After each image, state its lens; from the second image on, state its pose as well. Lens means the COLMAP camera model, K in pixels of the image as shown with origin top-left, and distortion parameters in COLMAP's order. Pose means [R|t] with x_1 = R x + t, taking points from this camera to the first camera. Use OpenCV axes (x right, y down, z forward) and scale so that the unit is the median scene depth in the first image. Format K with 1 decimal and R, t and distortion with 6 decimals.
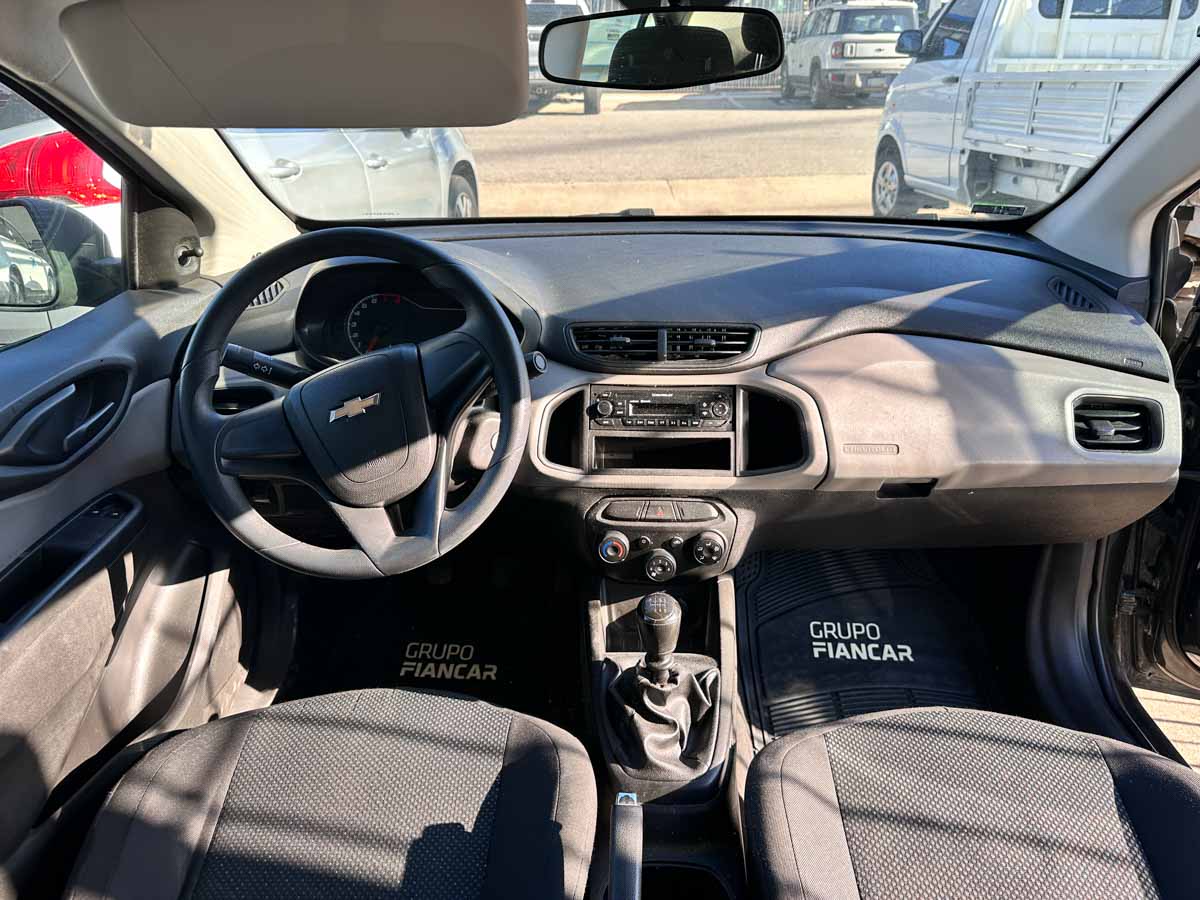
lens RADIAL K [[878.6, 0, 598.4], [0, 878.6, 417.8], [0, 0, 1]] dist [0.003323, -0.004801]
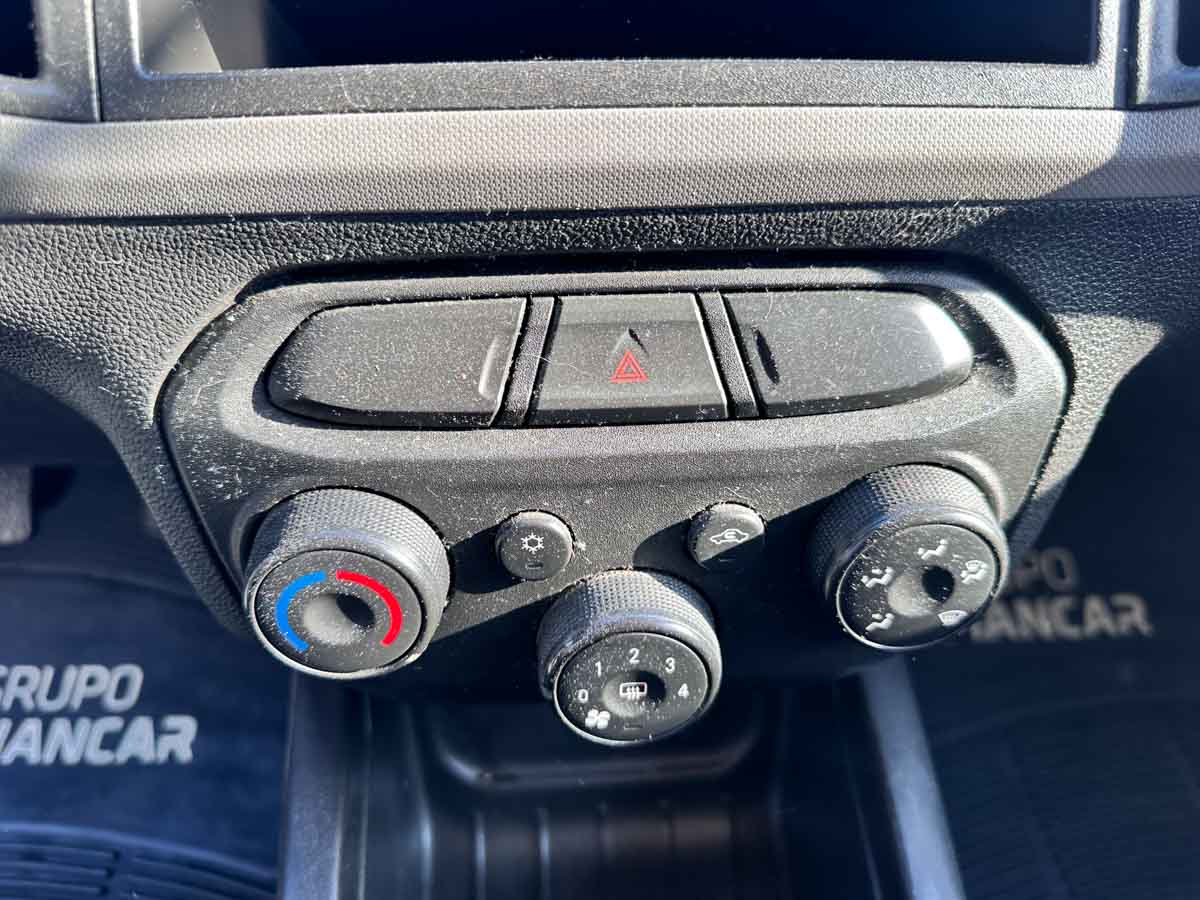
lens RADIAL K [[878.6, 0, 598.4], [0, 878.6, 417.8], [0, 0, 1]] dist [0.003323, -0.004801]
pose [[0.992774, -0.055099, 0.106597, 0.045744], [0.029782, 0.973690, 0.225924, 0.077262], [-0.116241, -0.221117, 0.968295, 0.806748]]
